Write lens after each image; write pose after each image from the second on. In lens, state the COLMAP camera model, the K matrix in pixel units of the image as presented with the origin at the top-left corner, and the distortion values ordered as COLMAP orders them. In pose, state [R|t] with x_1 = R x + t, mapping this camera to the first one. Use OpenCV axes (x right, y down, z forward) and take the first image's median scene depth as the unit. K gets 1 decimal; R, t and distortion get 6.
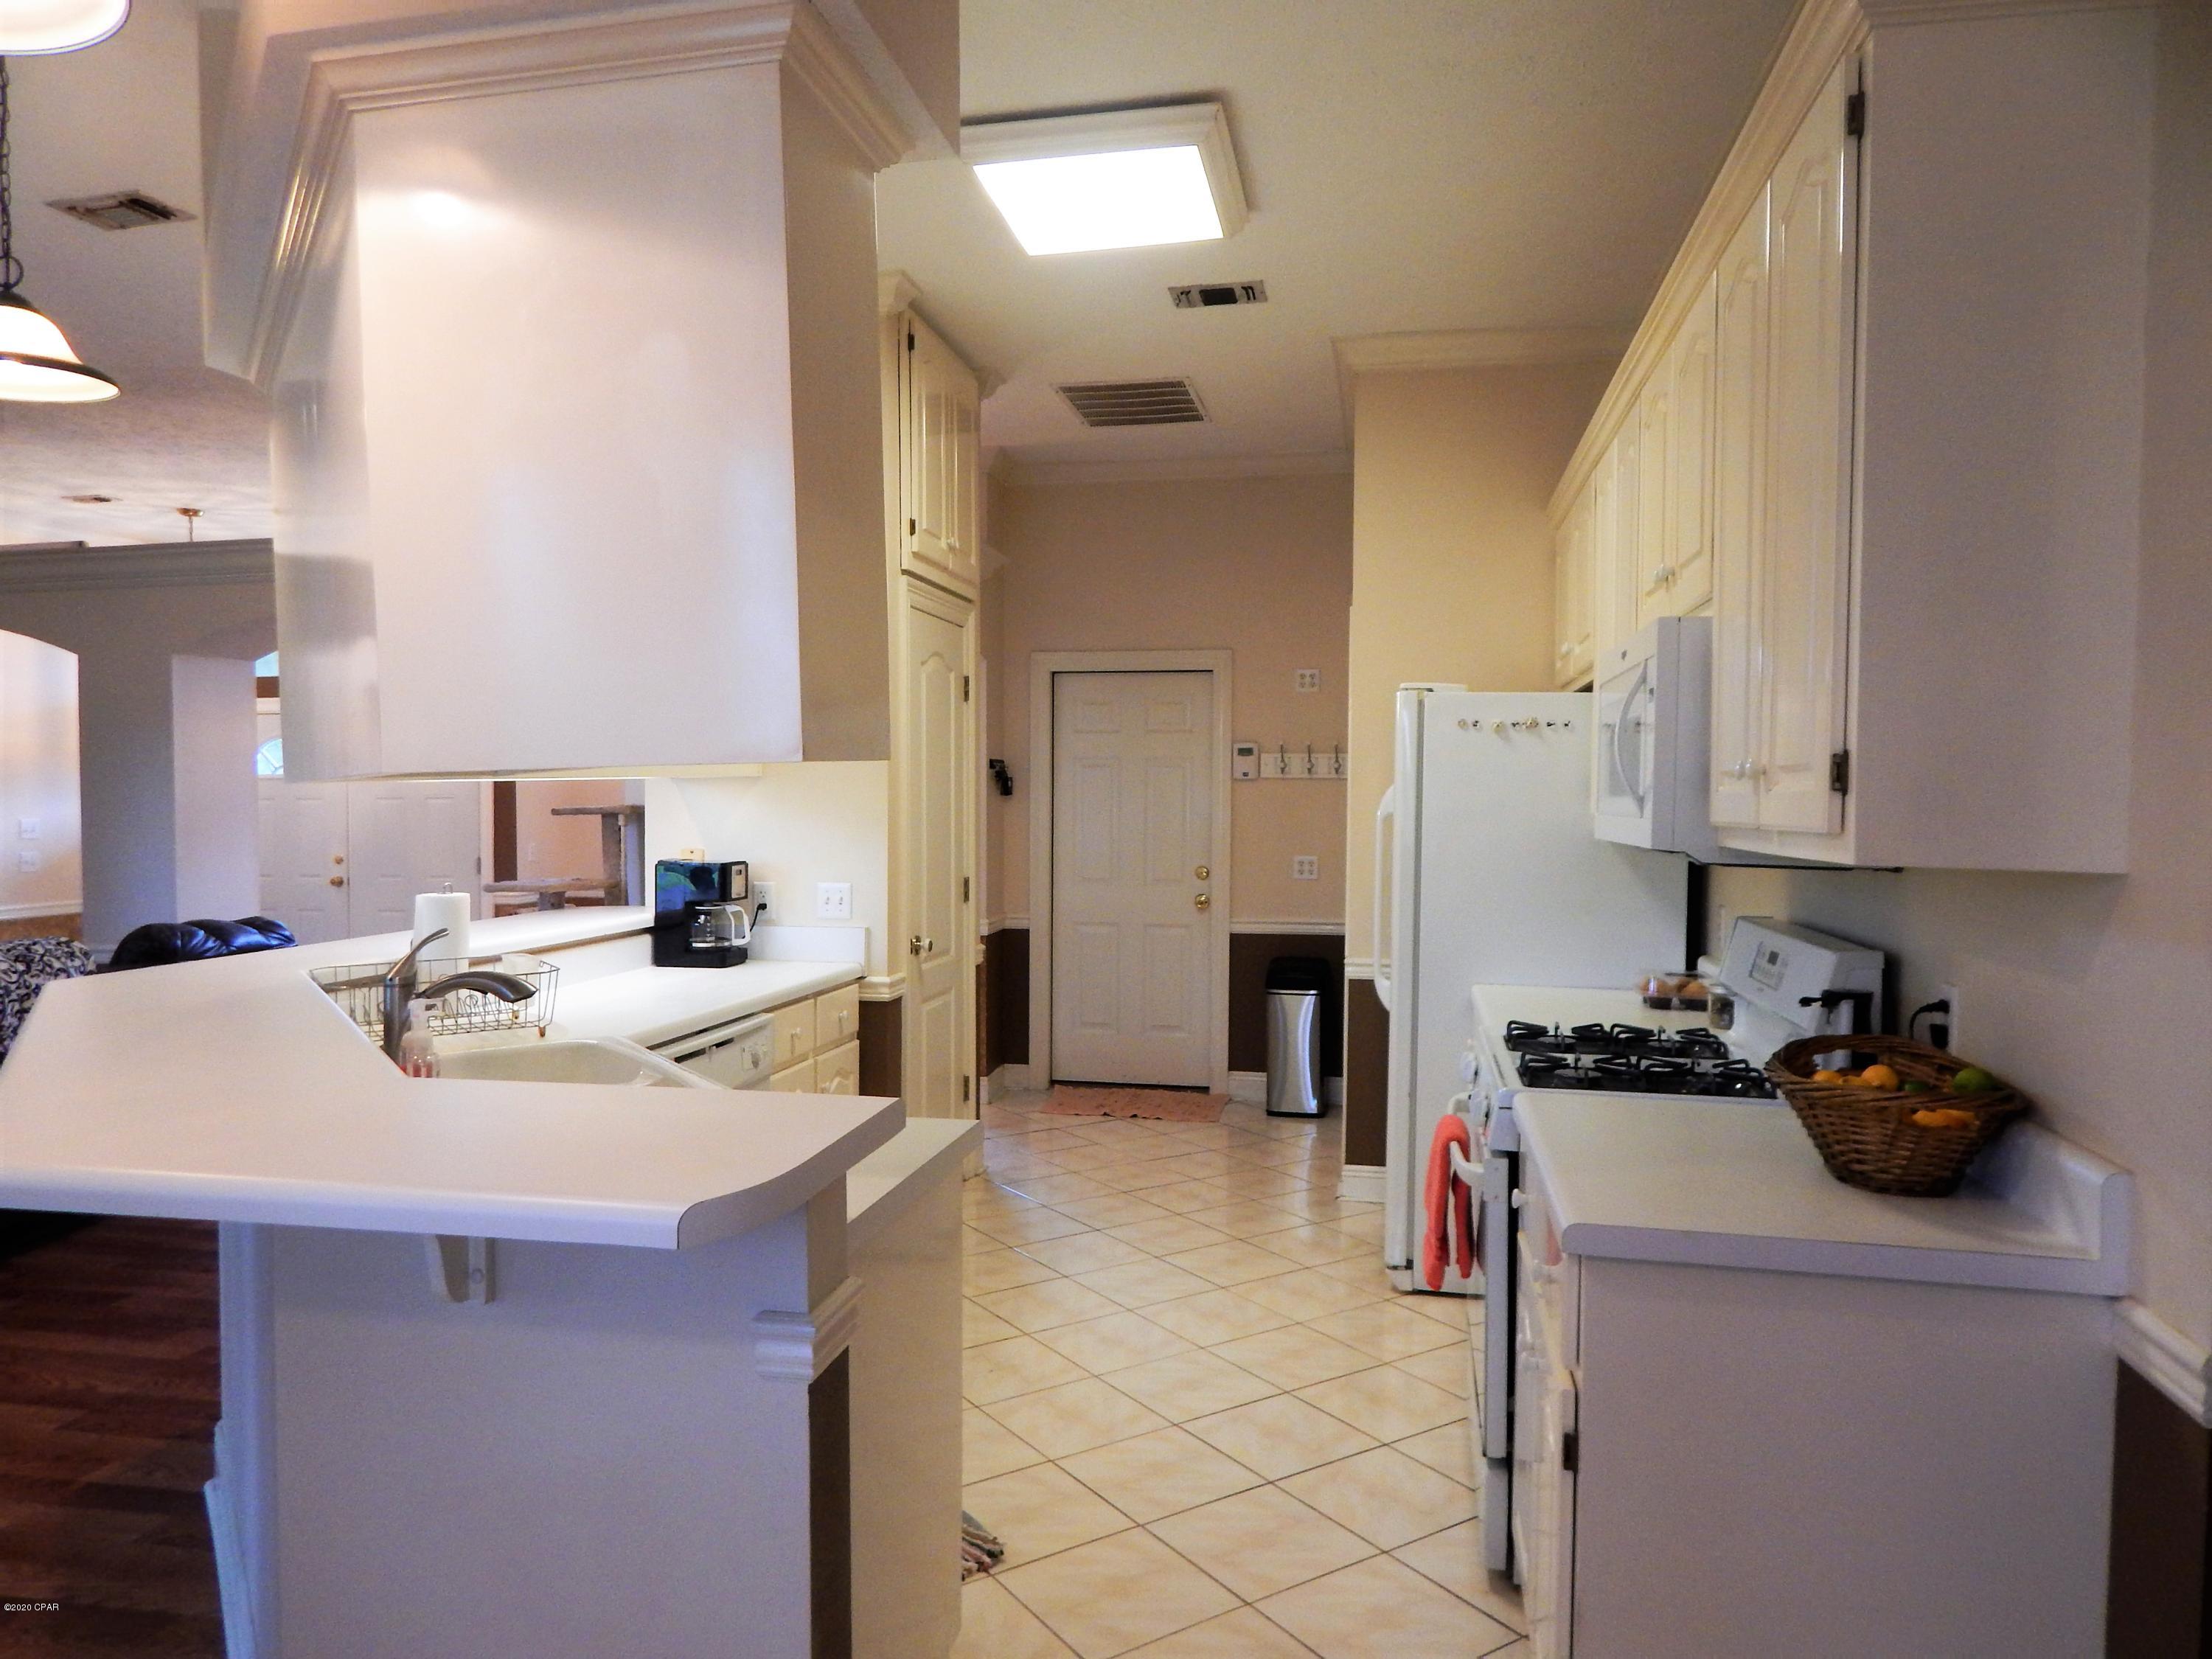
lens RADIAL K [[1465.4, 0, 1112.5], [0, 1465.4, 809.4], [0, 0, 1]] dist [0.009776, -0.009967]
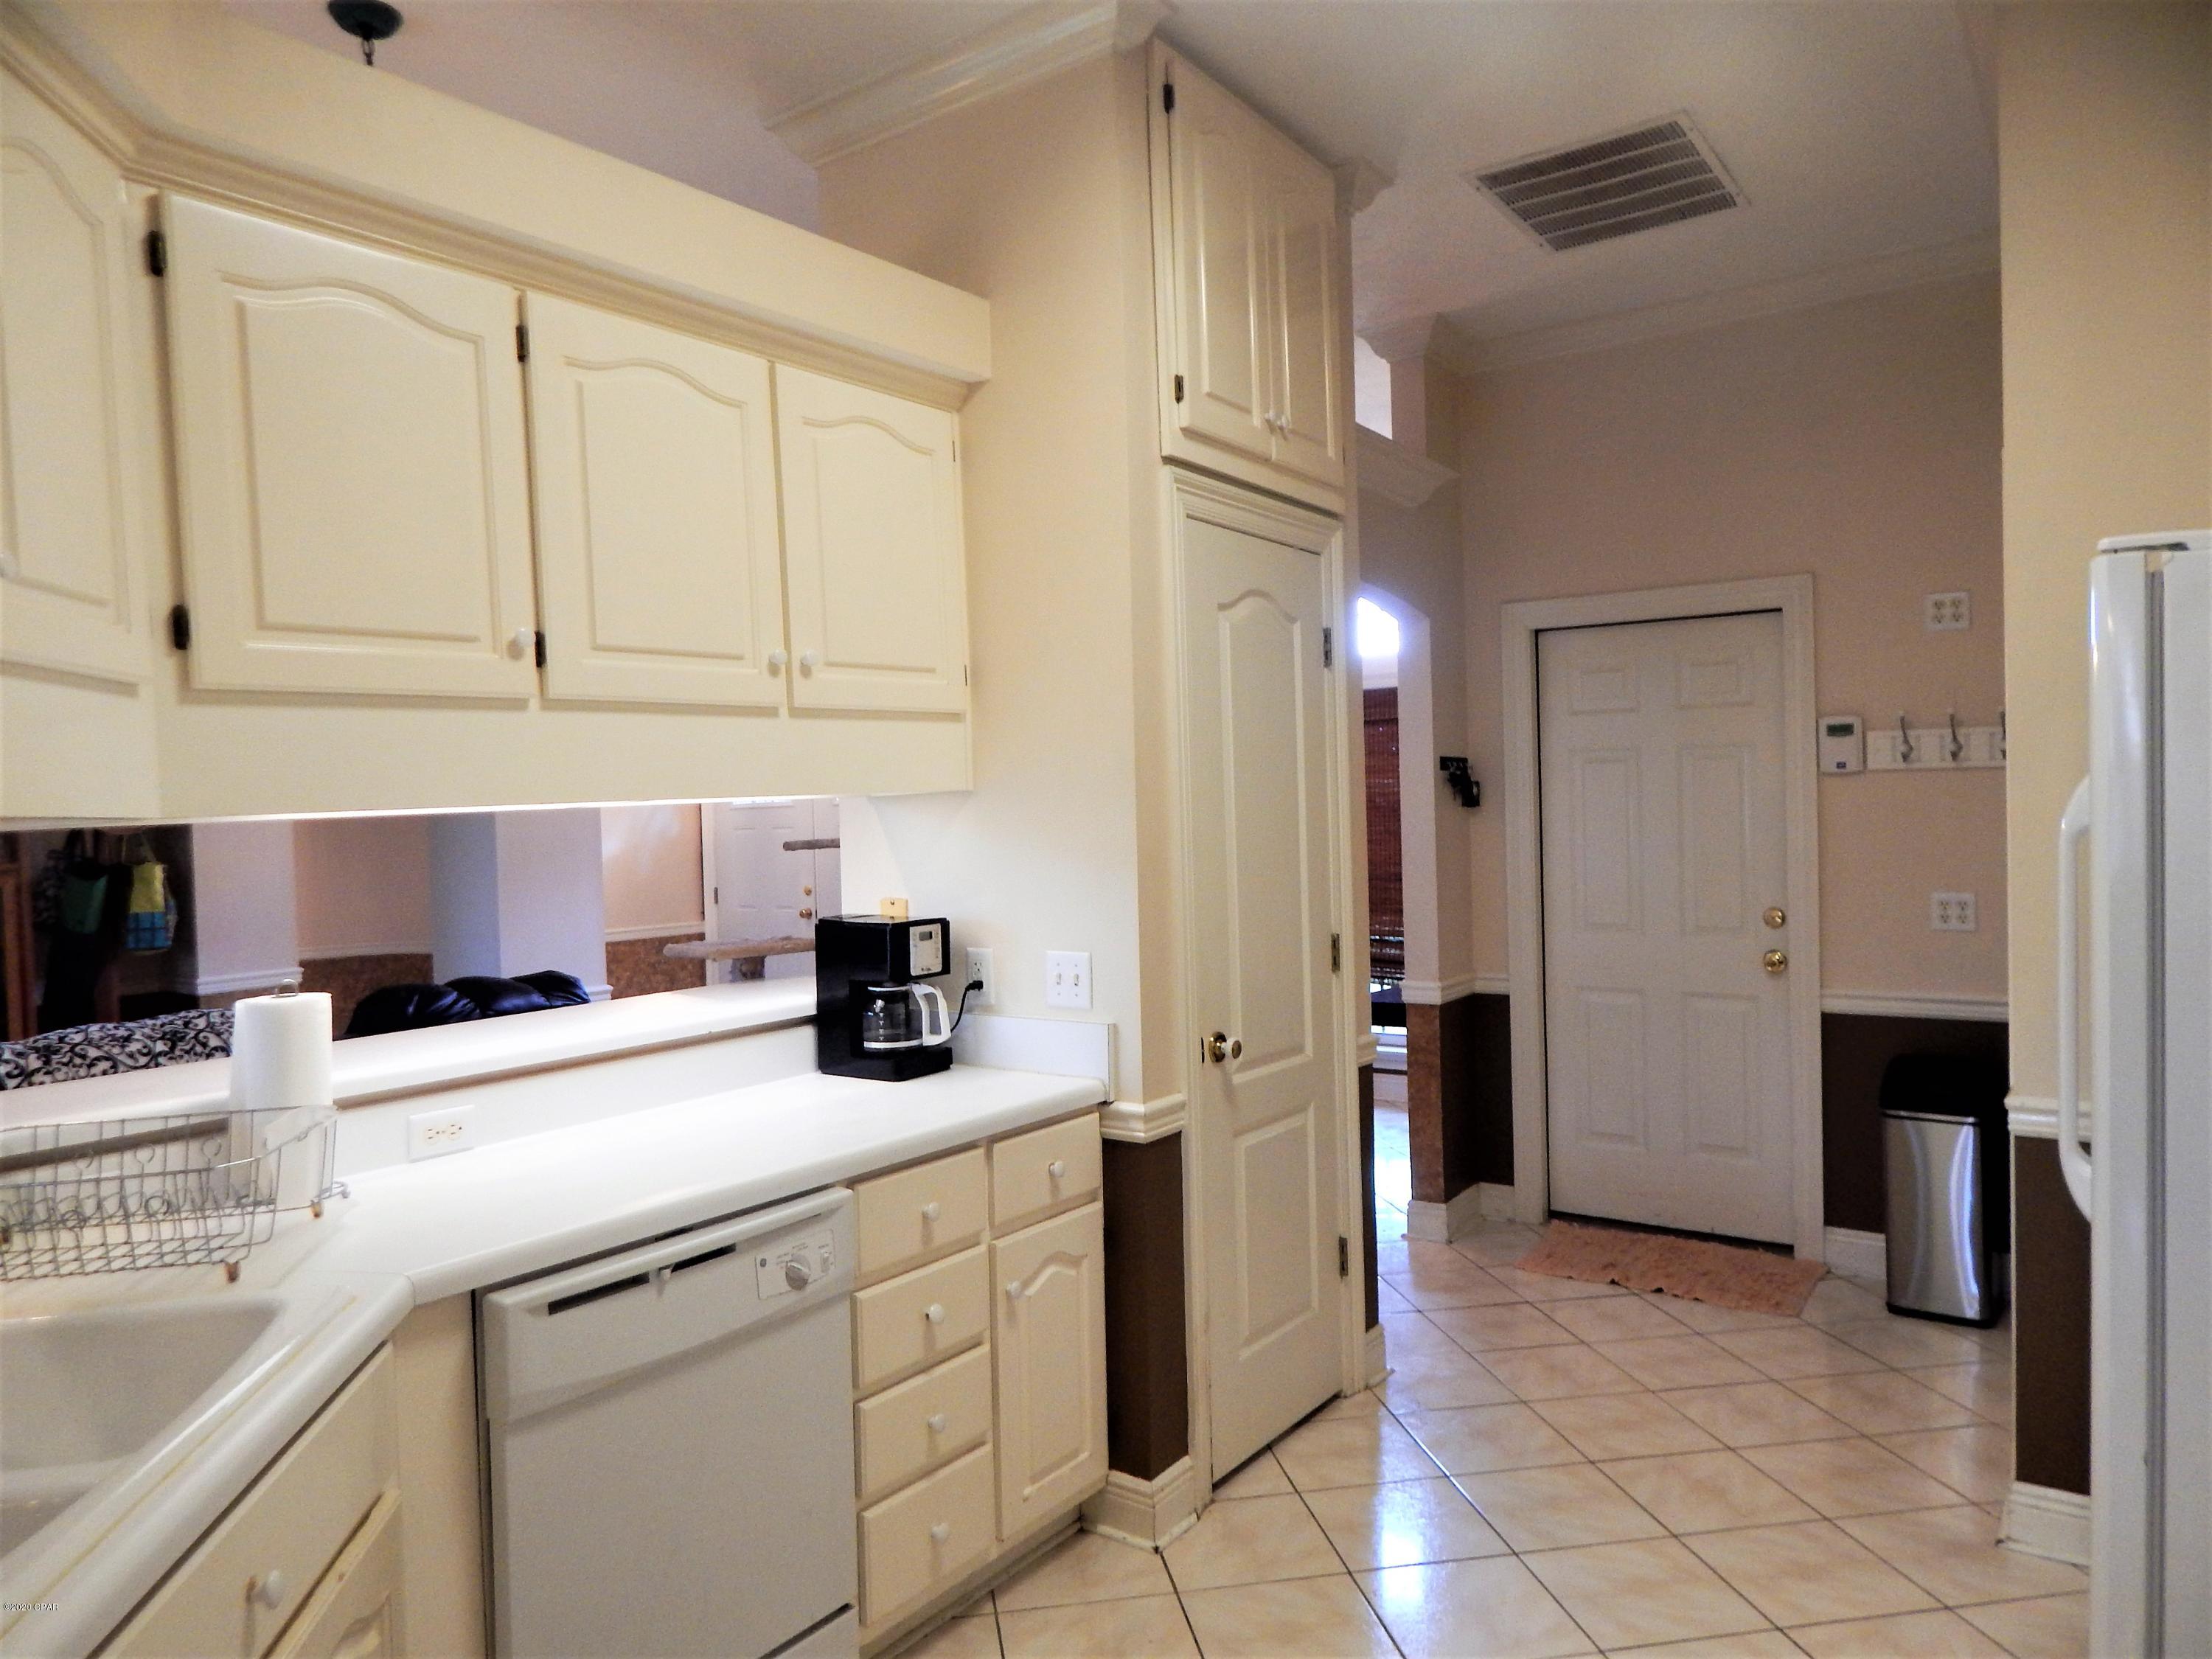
lens RADIAL K [[1461.3, 0, 1112.8], [0, 1461.3, 810.5], [0, 0, 1]] dist [0.010944, -0.012135]
pose [[0.911144, -0.023925, -0.411393, 0.094614], [0.020479, 0.999709, -0.012783, -0.003658], [0.411579, 0.003222, 0.911369, 0.424397]]
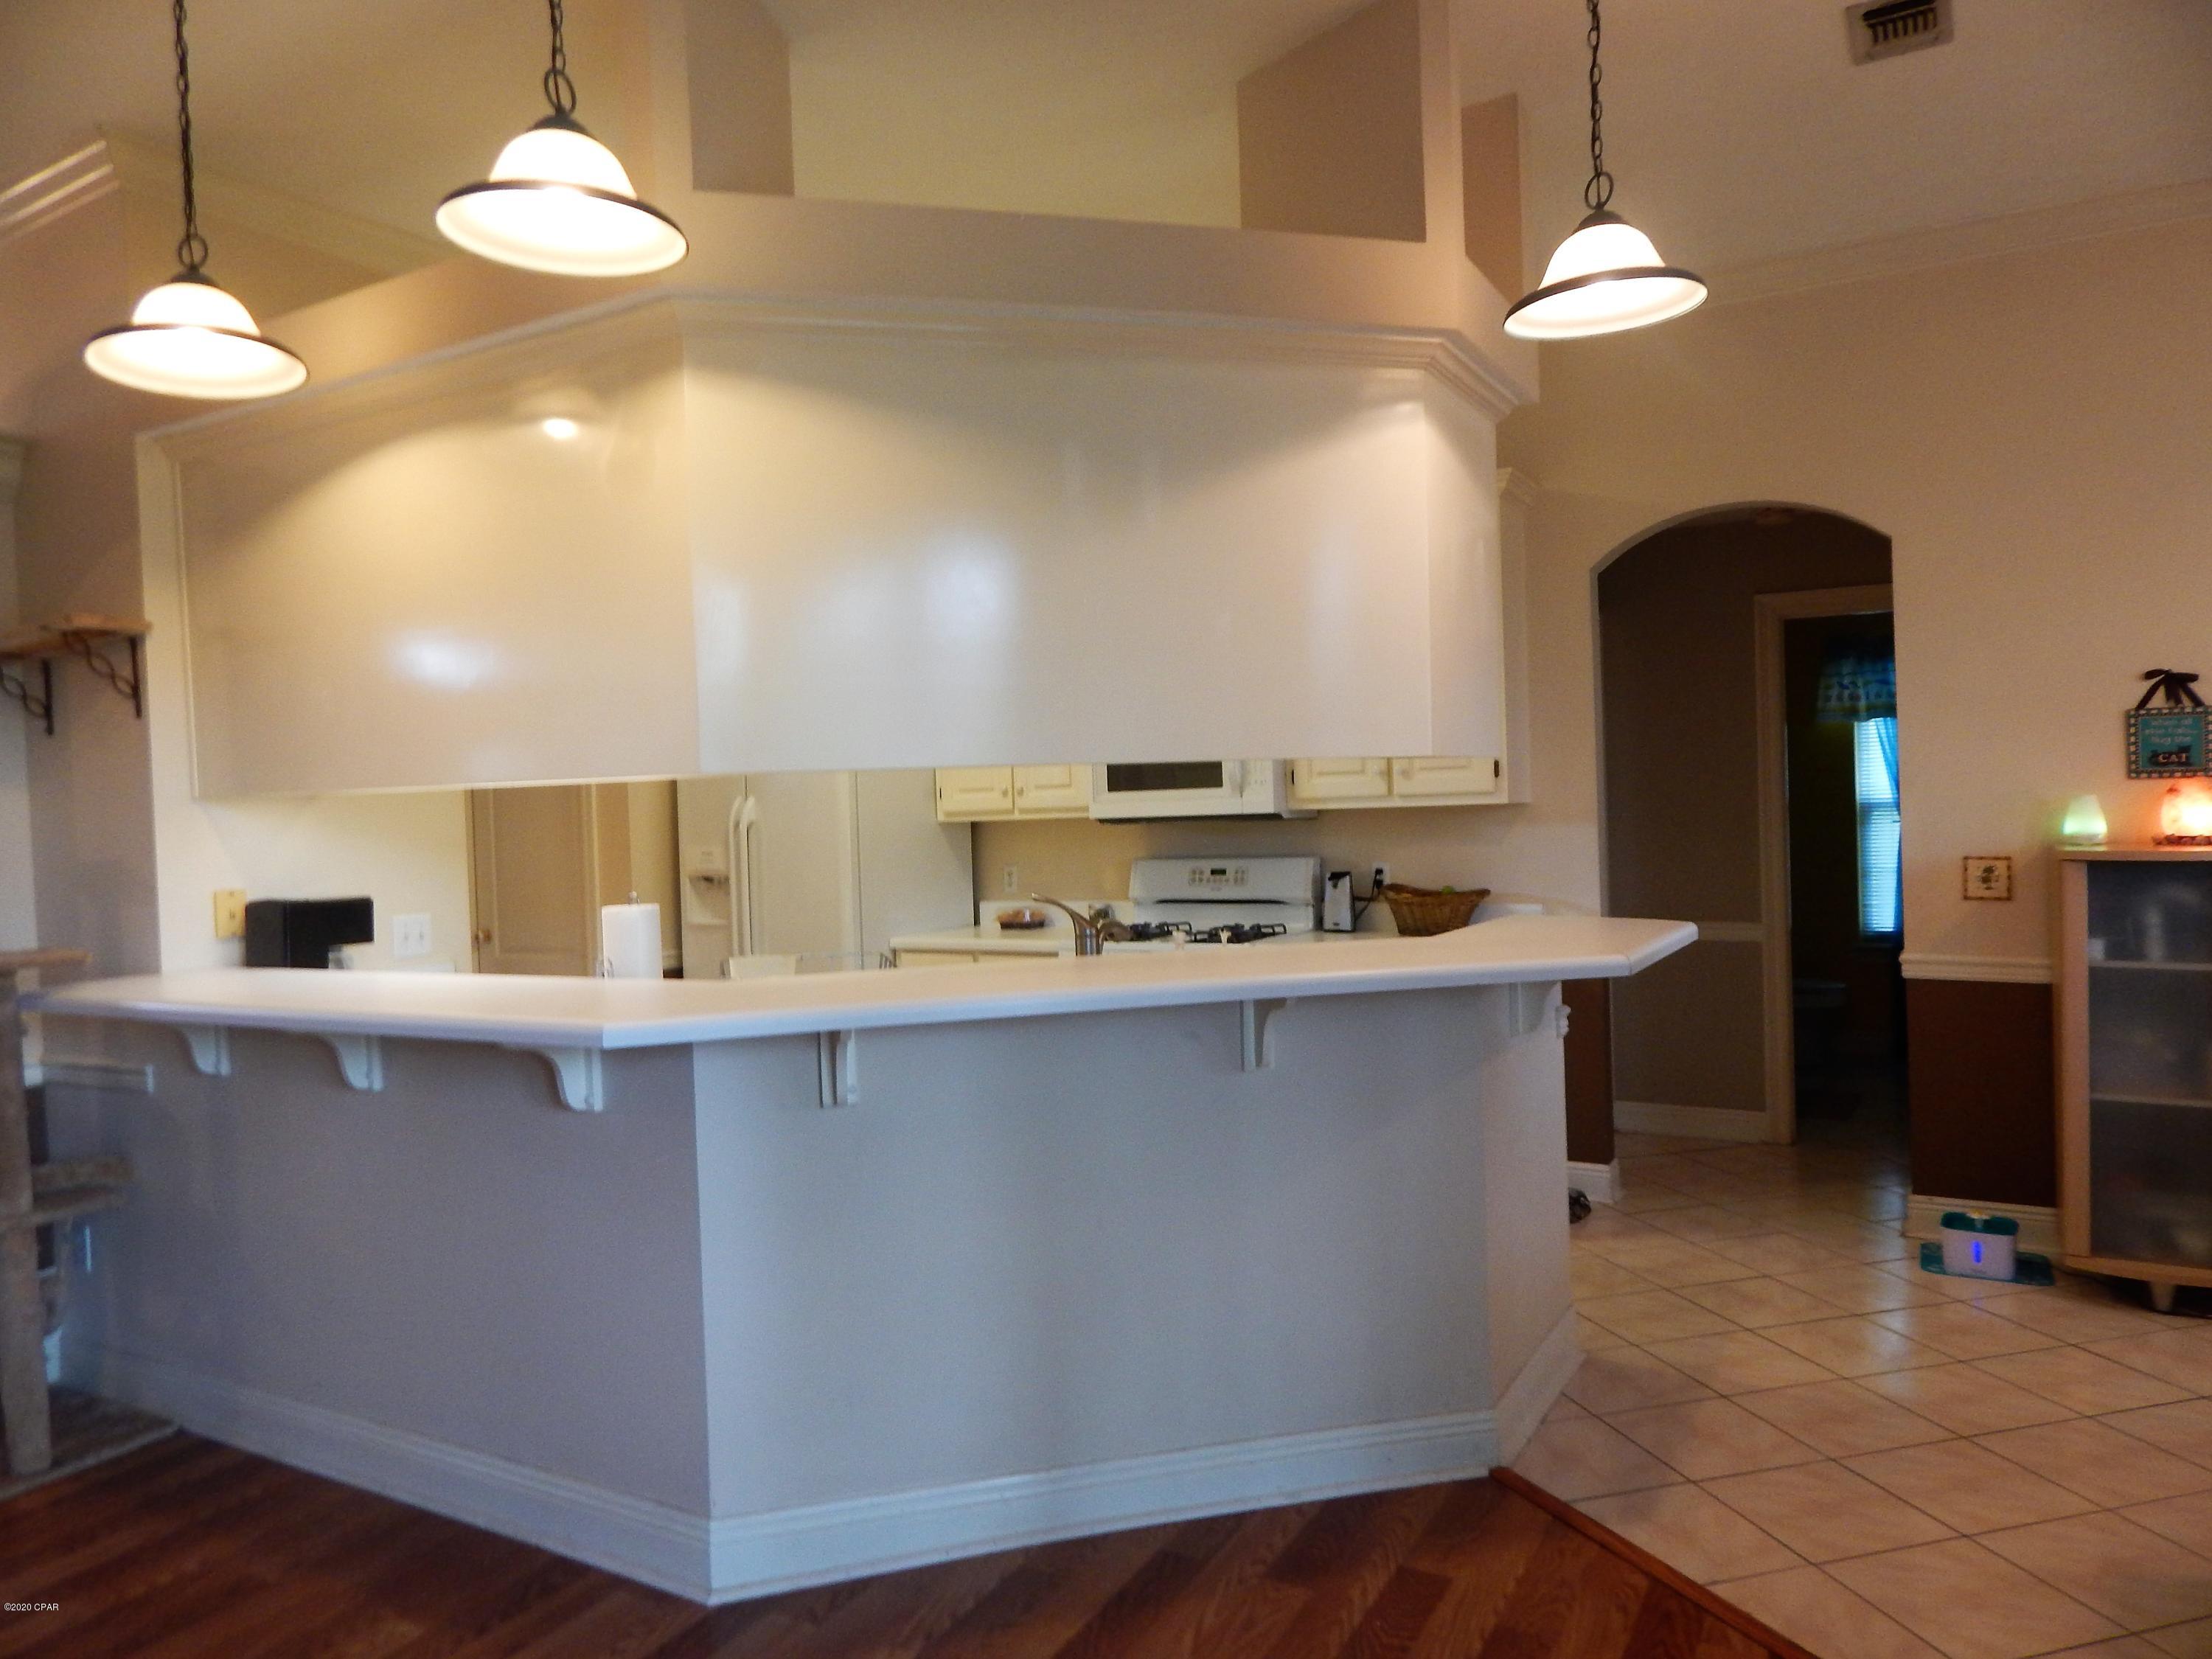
lens RADIAL K [[1461.3, 0, 1112.8], [0, 1461.3, 810.5], [0, 0, 1]] dist [0.010944, -0.012135]
pose [[0.314835, -0.012482, 0.949064, -0.870538], [0.041790, 0.999126, -0.000723, 0.009049], [-0.948226, 0.039889, 0.315082, 0.320892]]
